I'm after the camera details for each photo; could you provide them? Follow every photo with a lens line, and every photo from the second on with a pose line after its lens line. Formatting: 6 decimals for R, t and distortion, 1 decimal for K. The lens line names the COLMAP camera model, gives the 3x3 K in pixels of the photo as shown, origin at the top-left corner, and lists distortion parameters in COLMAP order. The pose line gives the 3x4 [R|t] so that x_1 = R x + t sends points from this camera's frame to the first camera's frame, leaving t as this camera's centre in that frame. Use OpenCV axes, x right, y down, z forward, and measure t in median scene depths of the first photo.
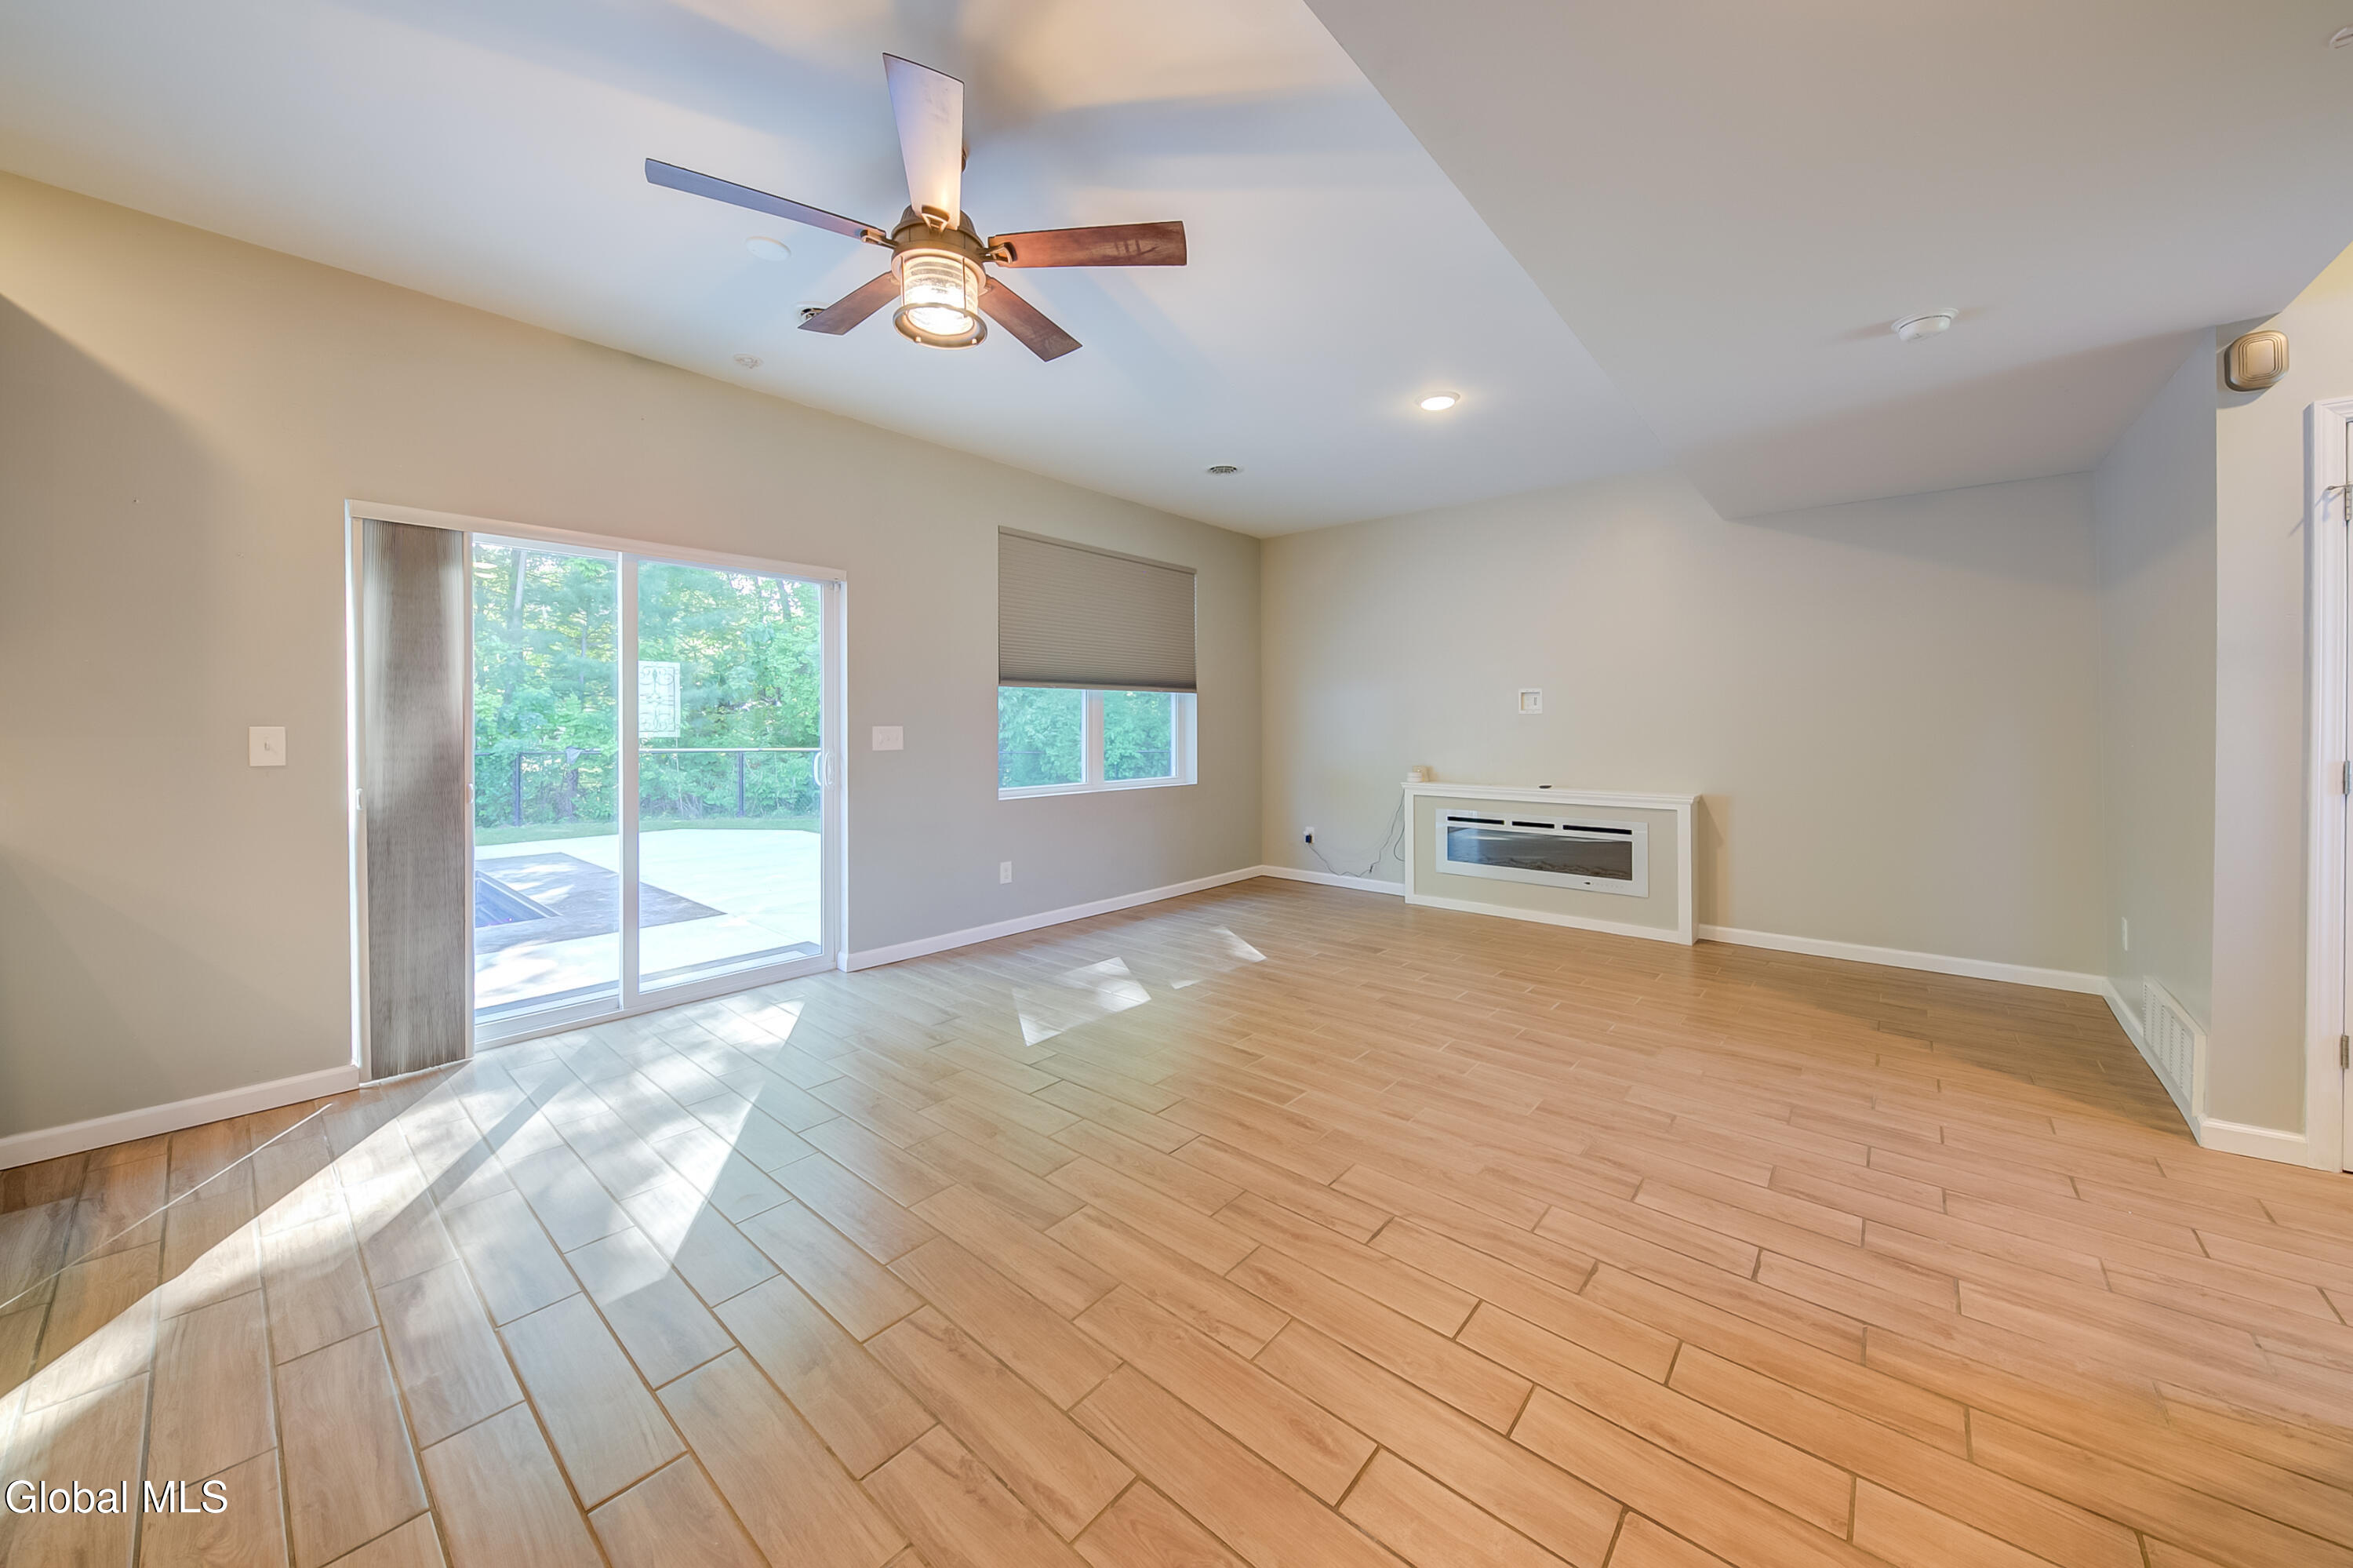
lens RADIAL K [[824.4, 0, 1158.9], [0, 824.4, 726.0], [0, 0, 1]] dist [0.001497, -0.002806]
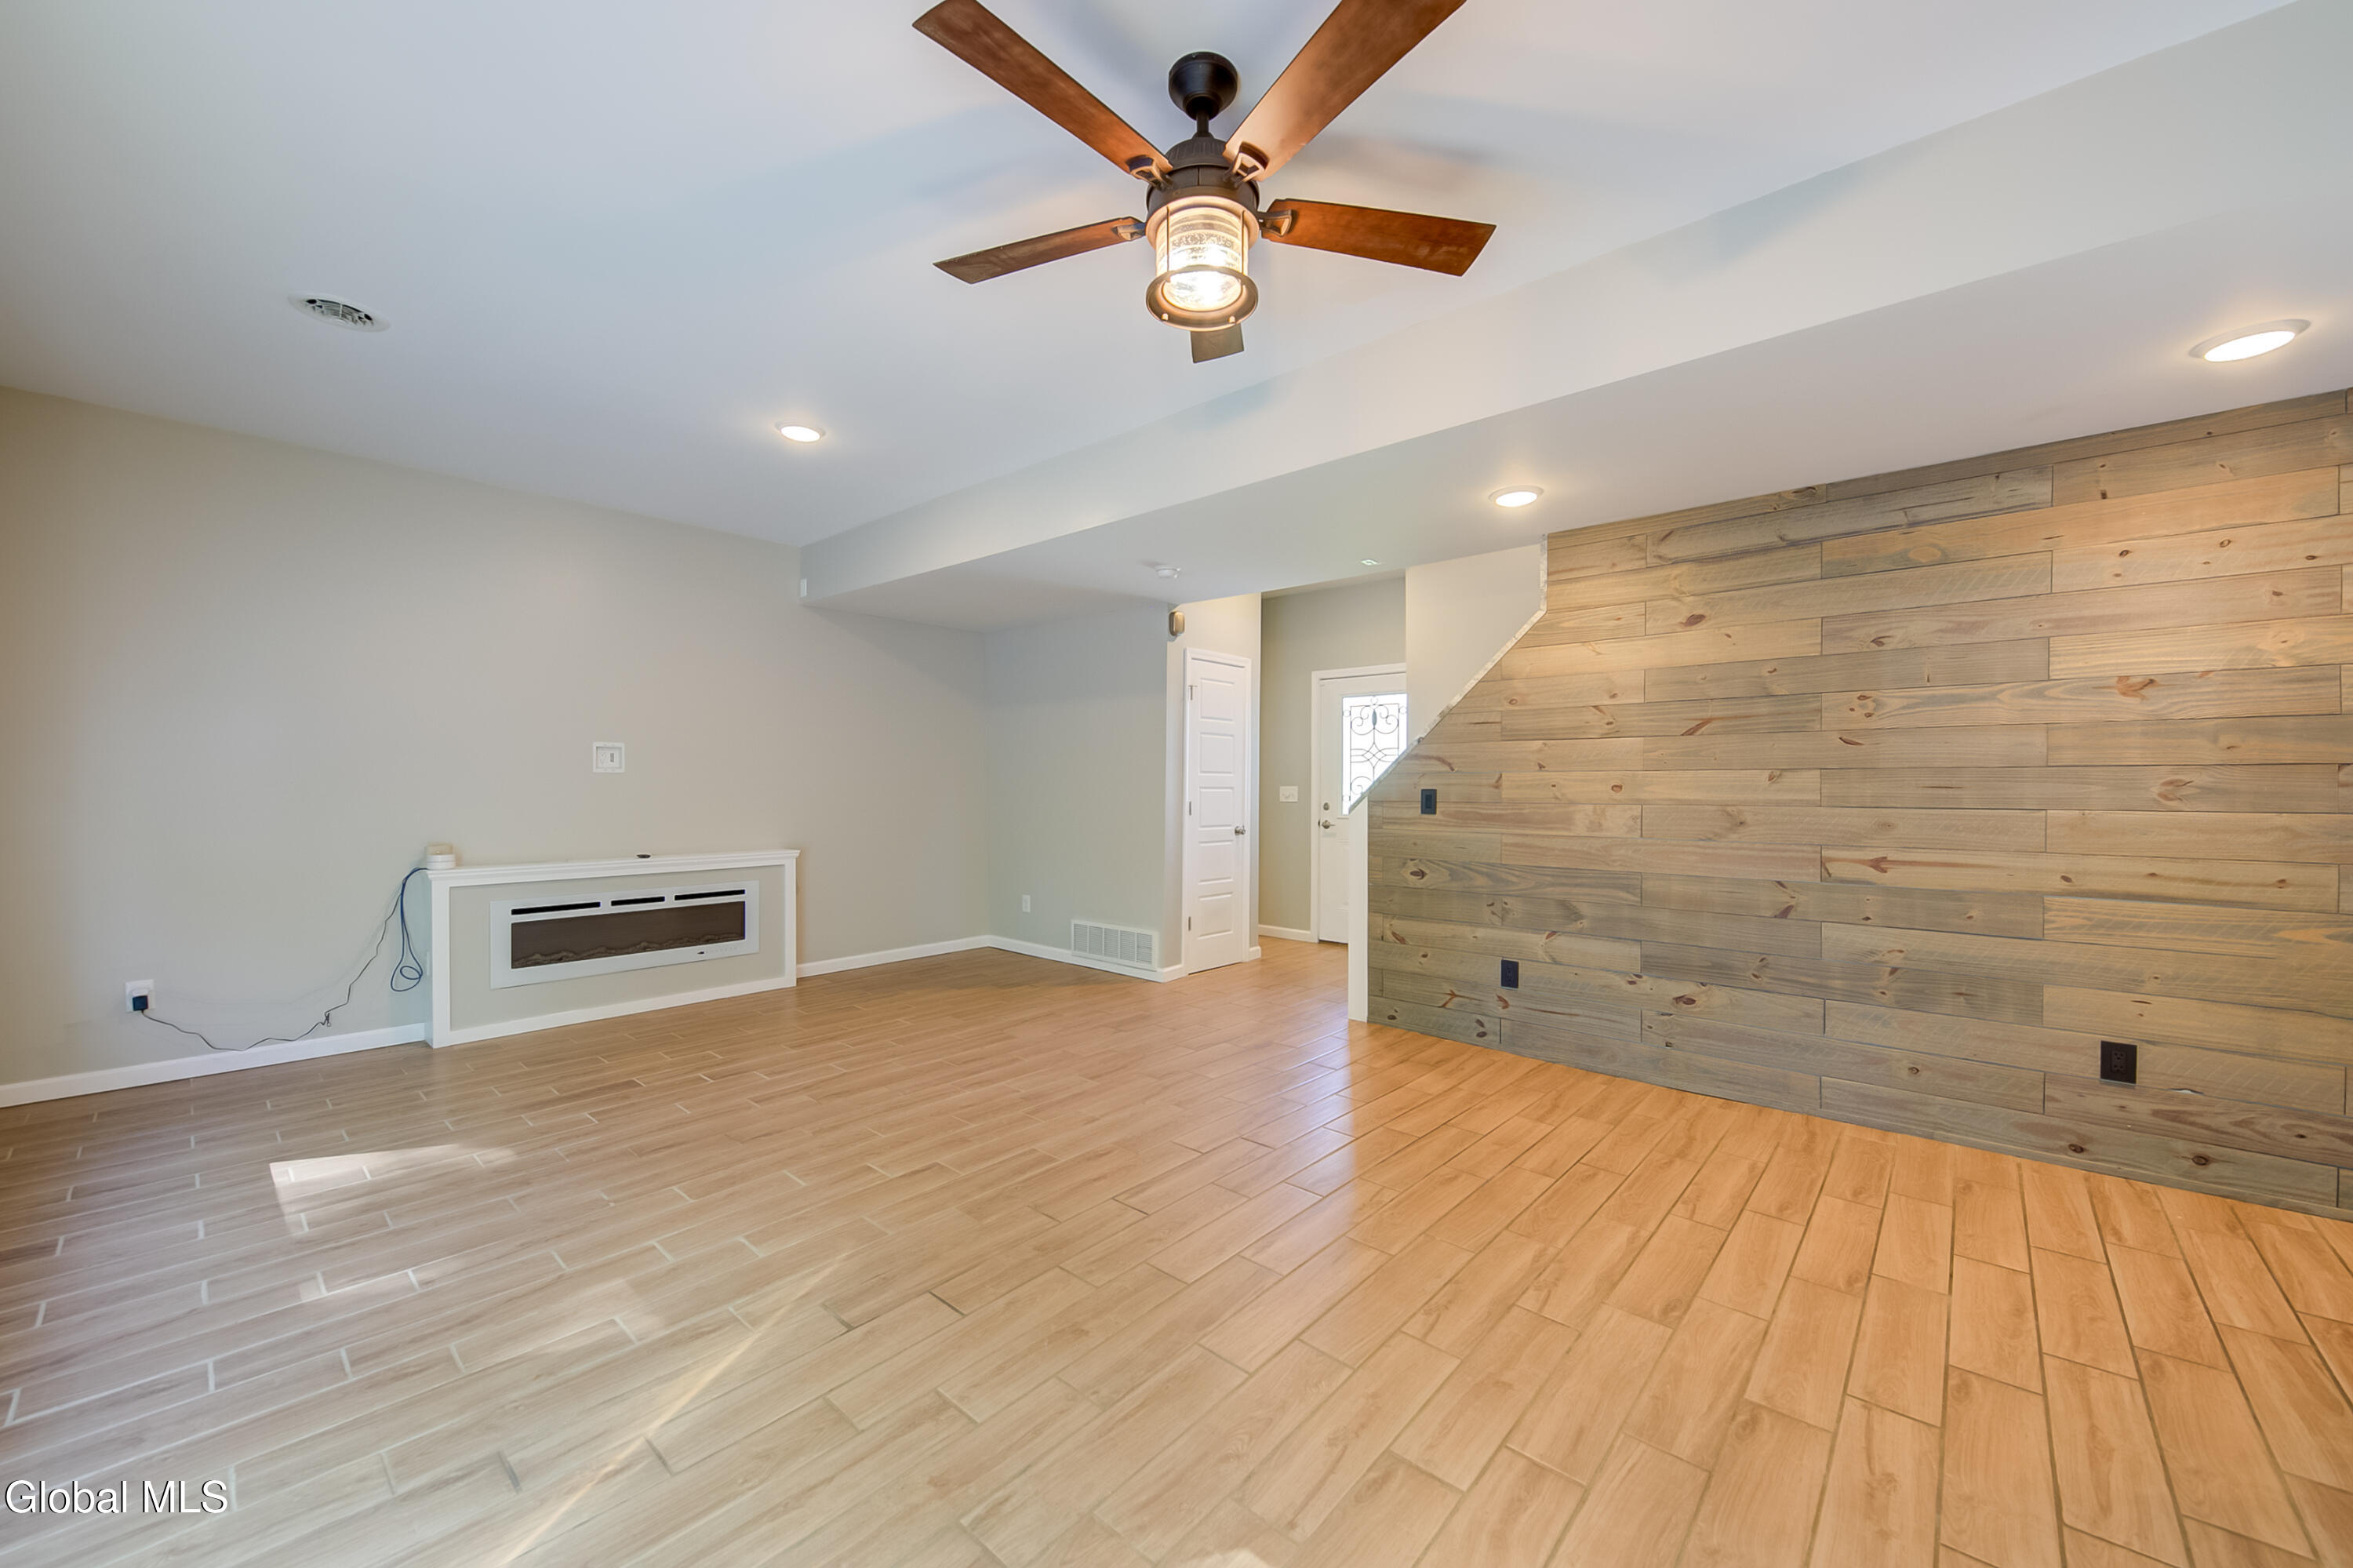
lens RADIAL K [[892.2, 0, 1176.8], [0, 892.2, 793.6], [0, 0, 1]] dist [0.011724, -0.000293]
pose [[0.007209, -0.011030, 0.999913, -0.800273], [-0.001683, 0.999938, 0.011043, -0.006836], [-0.999973, -0.001762, 0.007190, 0.710191]]
